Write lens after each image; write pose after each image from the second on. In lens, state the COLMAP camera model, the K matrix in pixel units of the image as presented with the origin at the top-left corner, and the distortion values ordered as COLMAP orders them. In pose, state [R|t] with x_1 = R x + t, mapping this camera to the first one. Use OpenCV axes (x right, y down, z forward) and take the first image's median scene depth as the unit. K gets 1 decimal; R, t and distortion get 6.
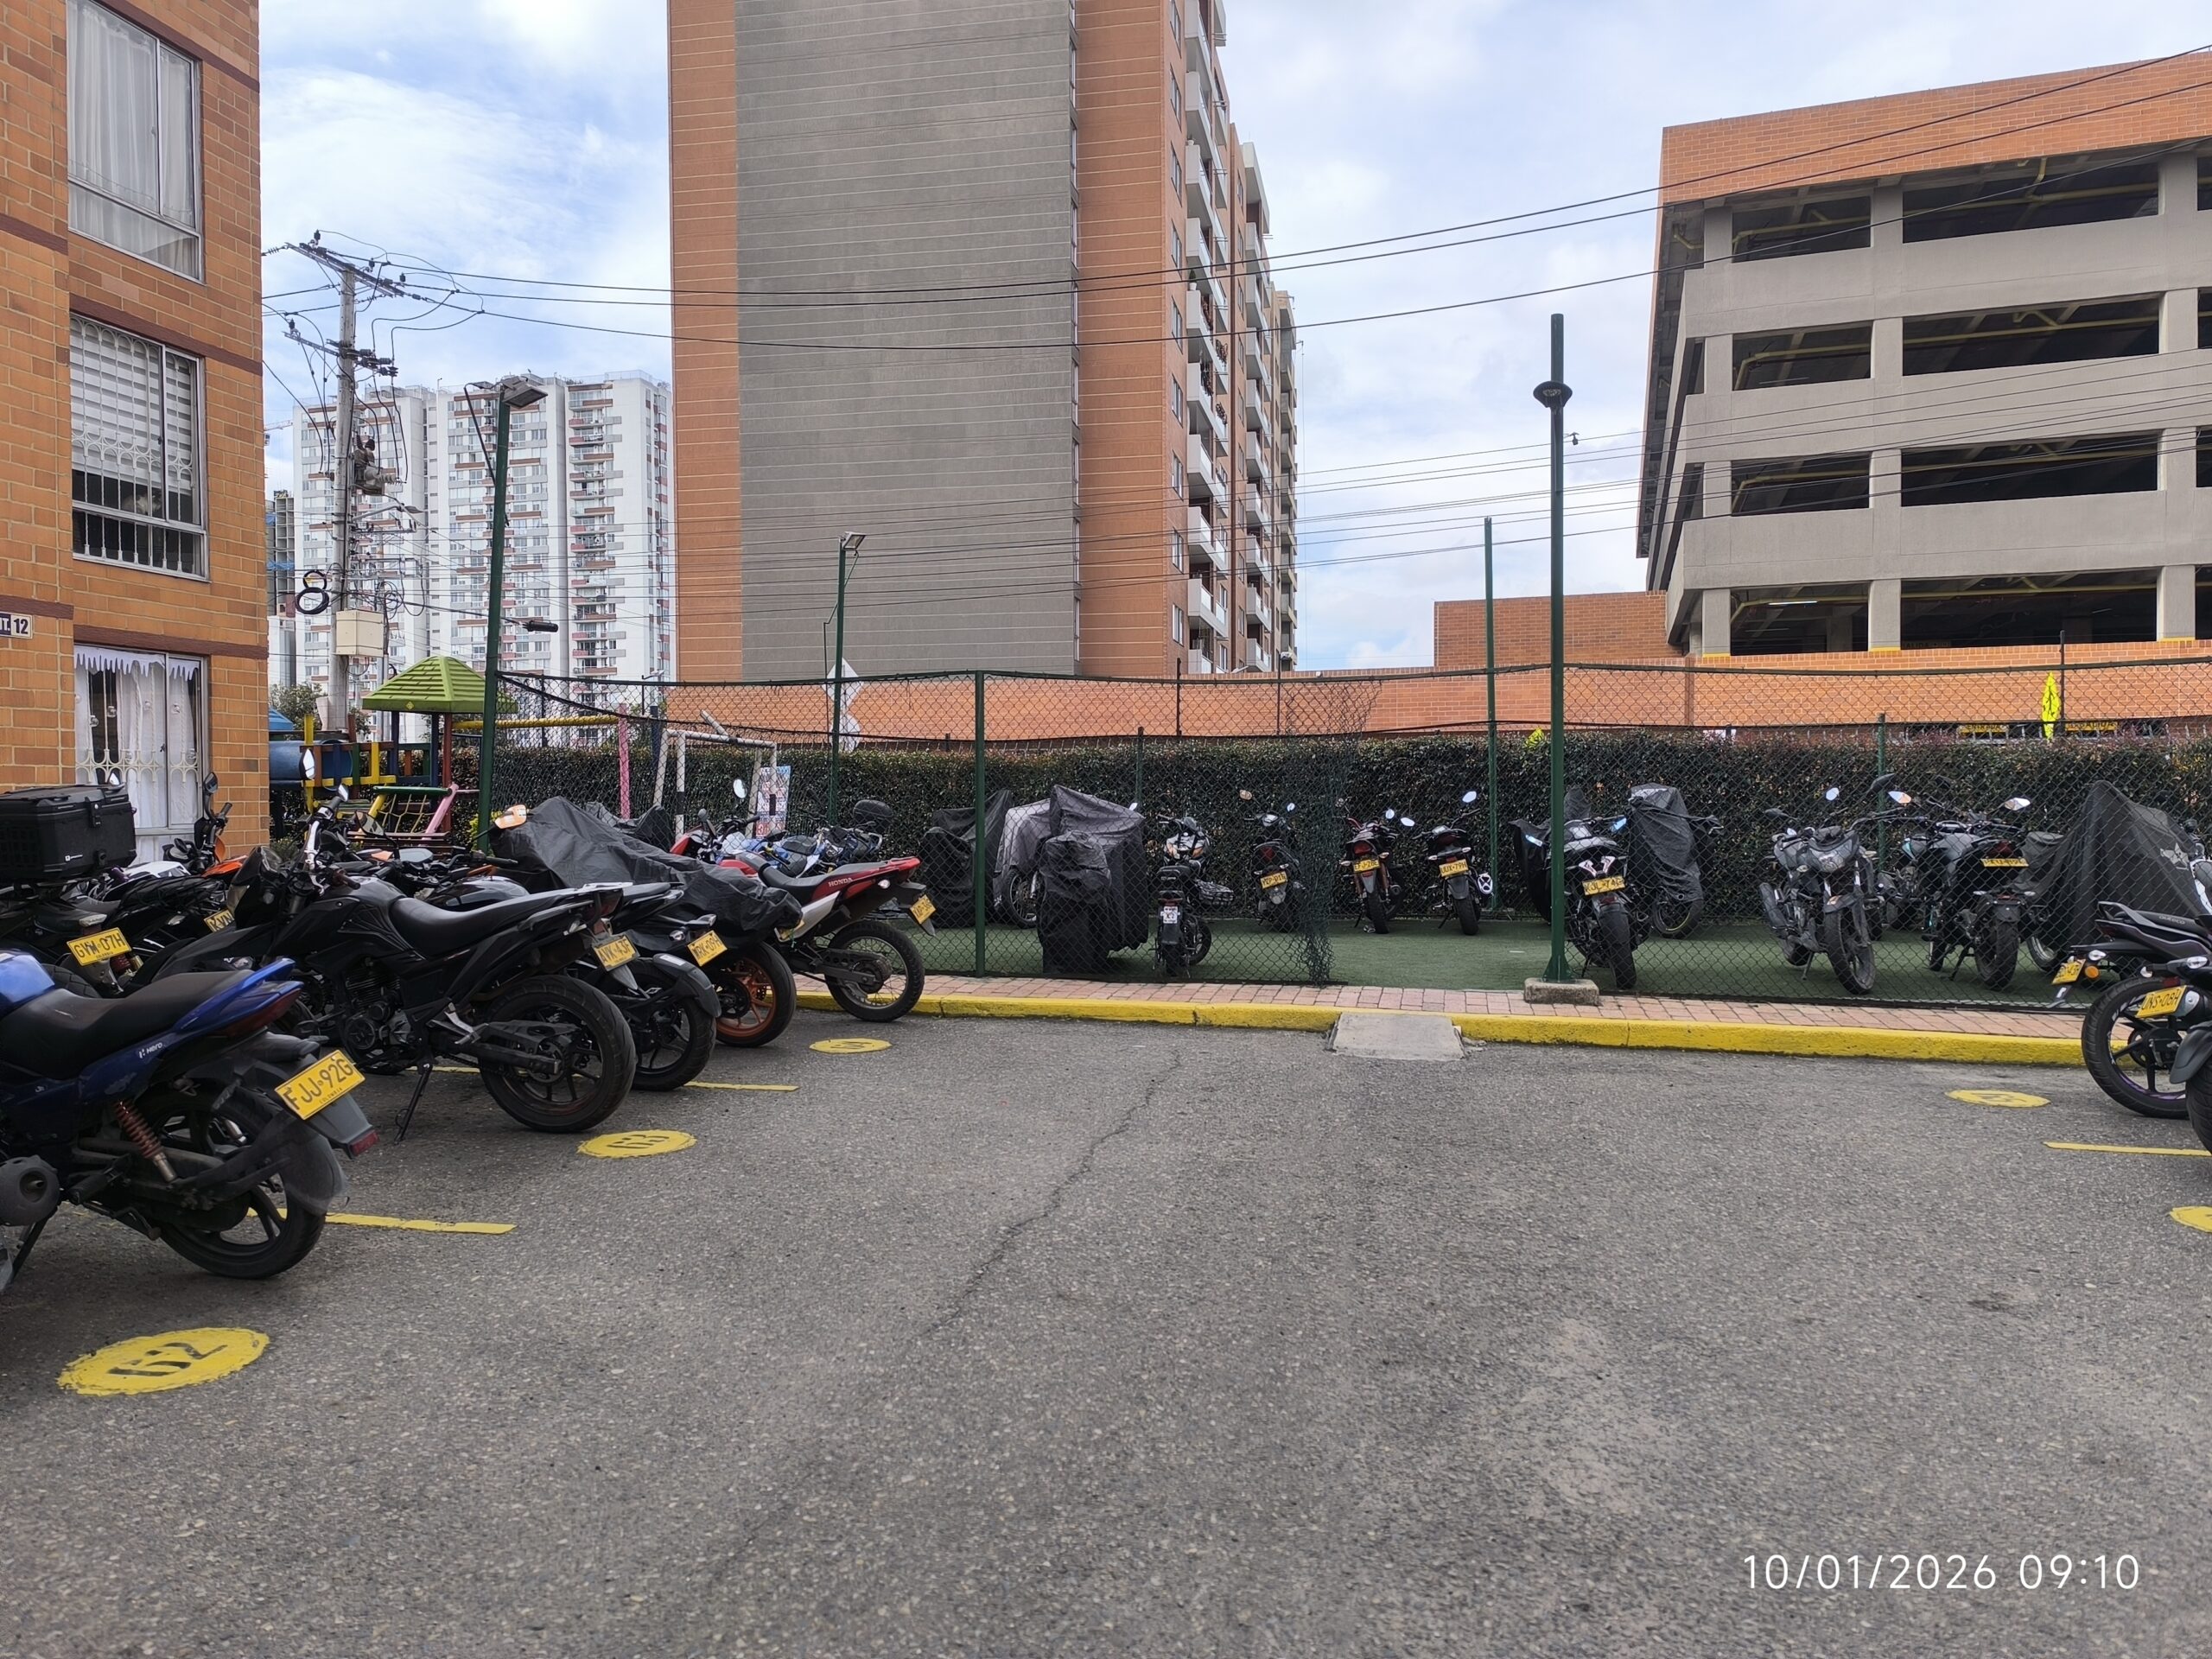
lens RADIAL K [[1515.1, 0, 1125.1], [0, 1515.1, 835.6], [0, 0, 1]] dist [0.034235, -0.034886]
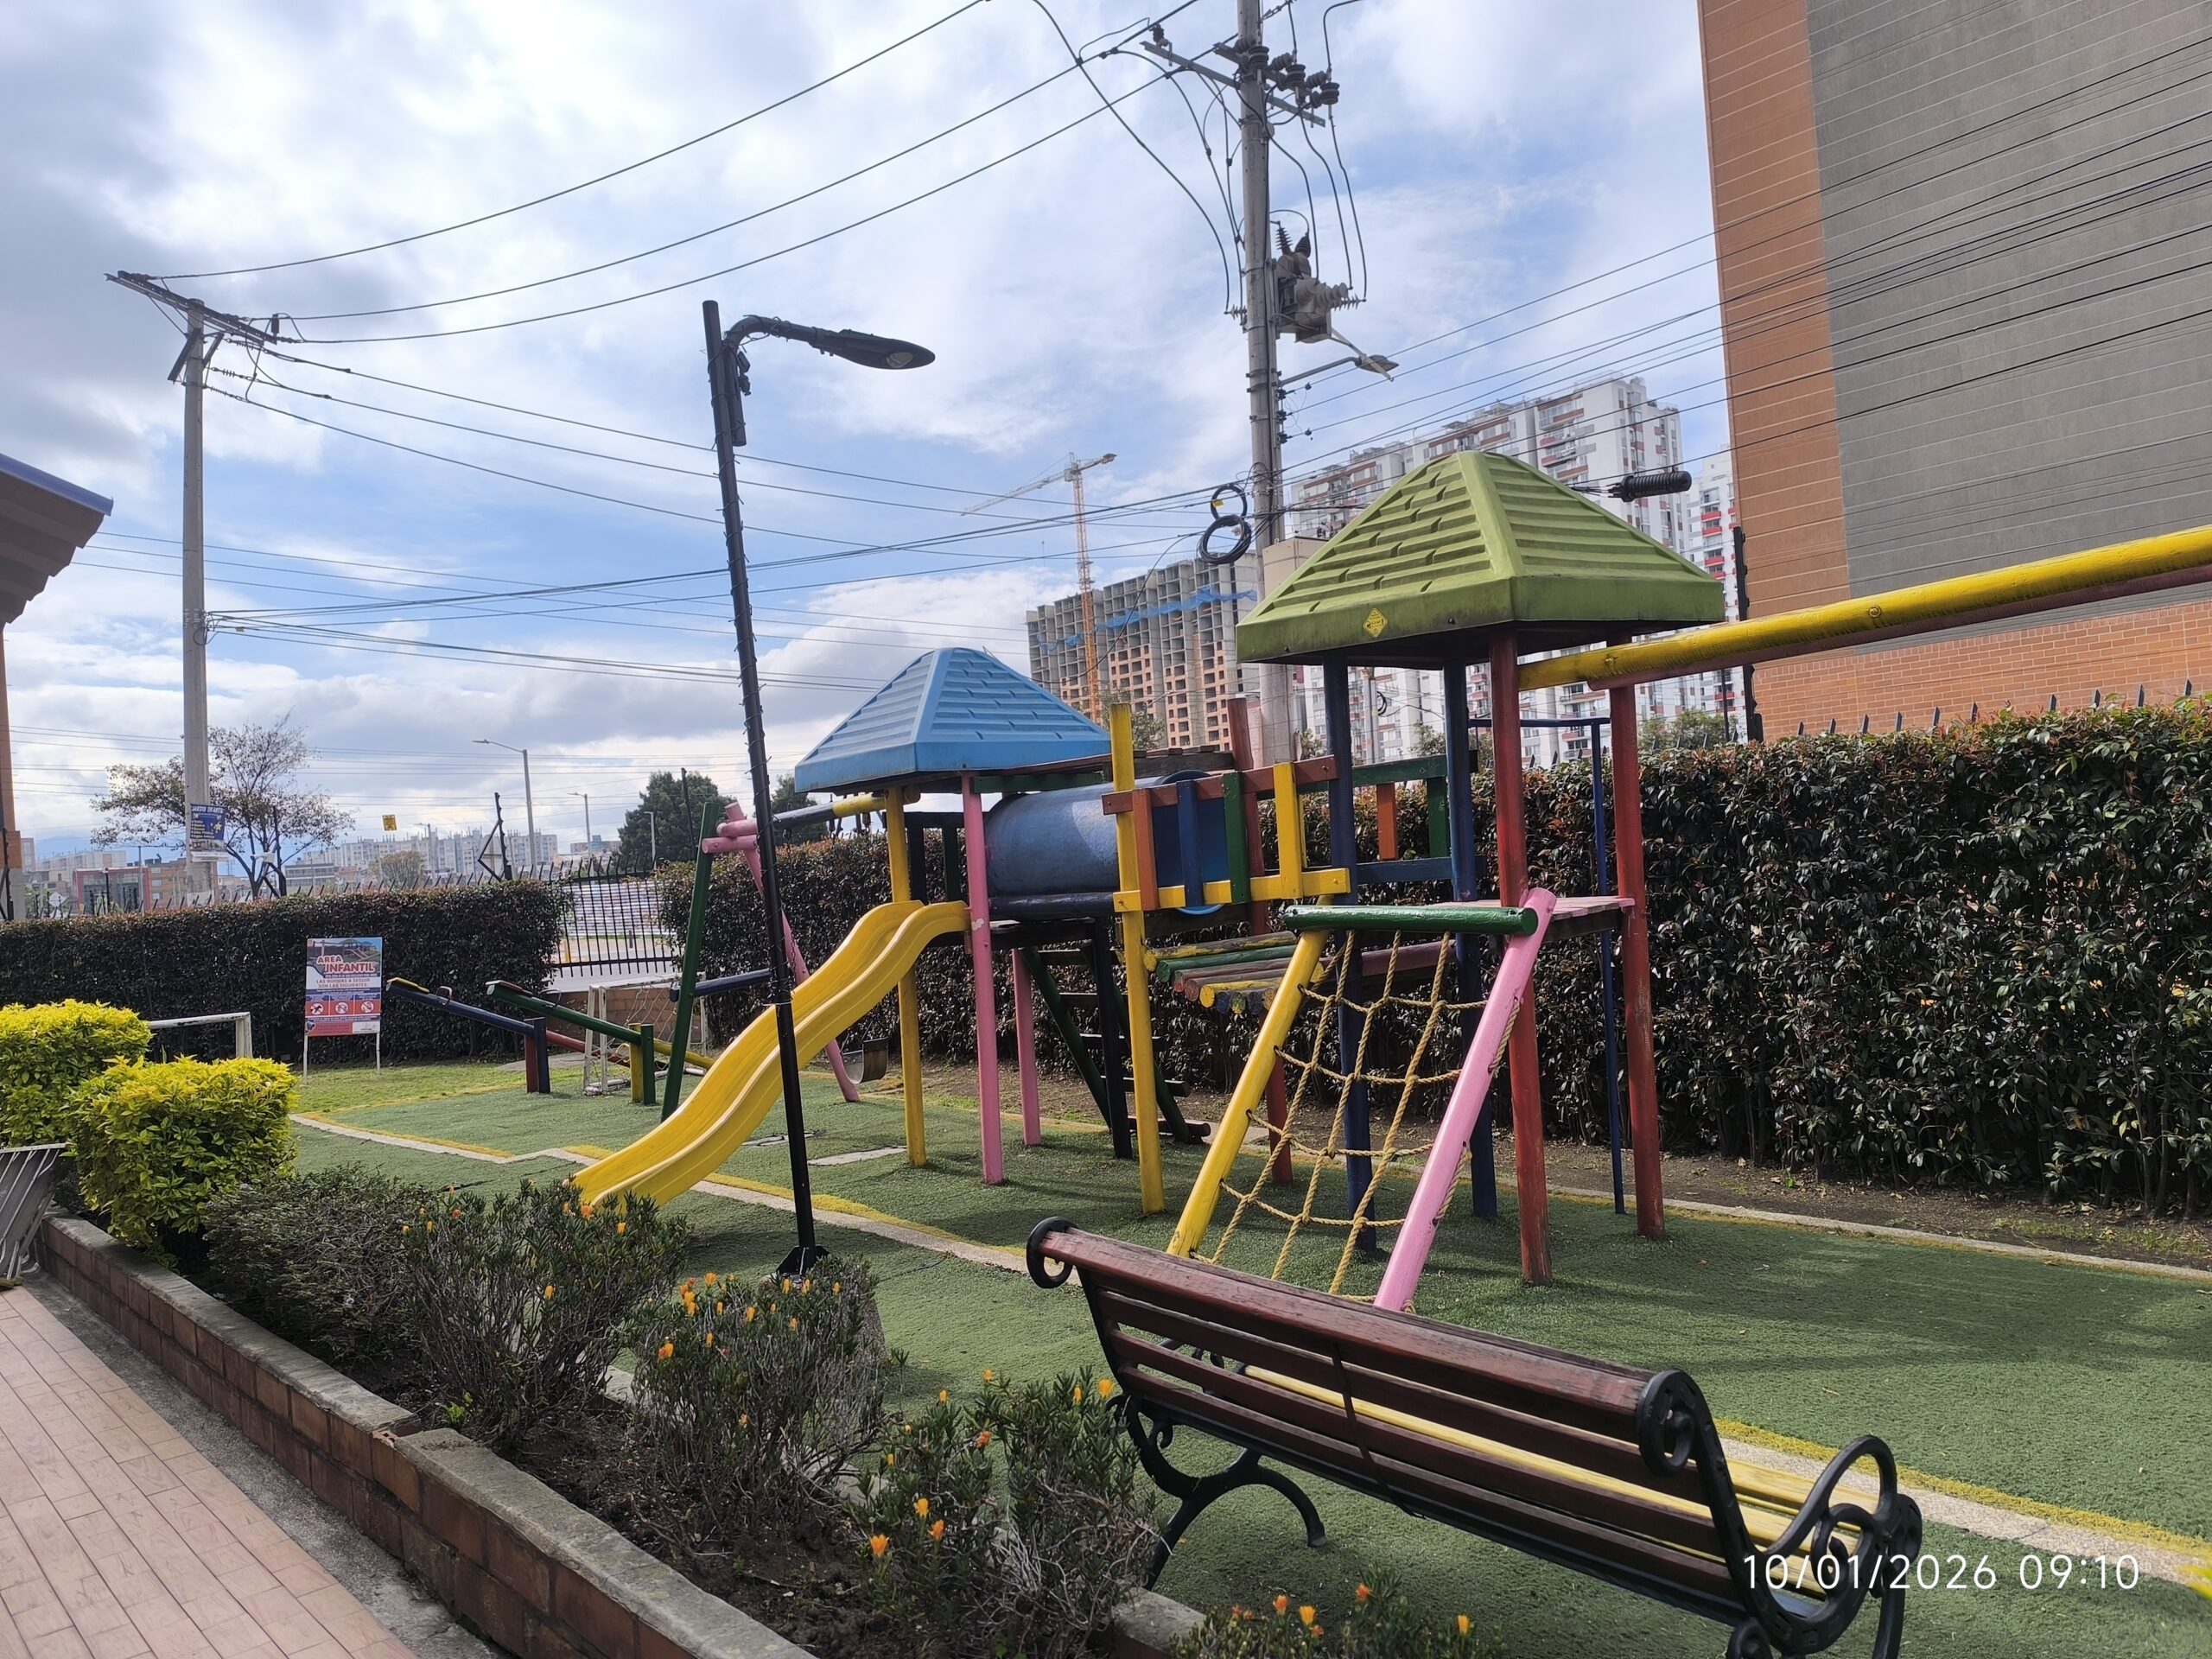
lens RADIAL K [[1515.1, 0, 1114.6], [0, 1515.1, 839.8], [0, 0, 1]] dist [0.034235, -0.034886]
pose [[0.803937, -0.066126, -0.591026, -0.321221], [0.057048, 0.997791, -0.034037, -0.035504], [0.591971, -0.006353, 0.805934, 0.694668]]
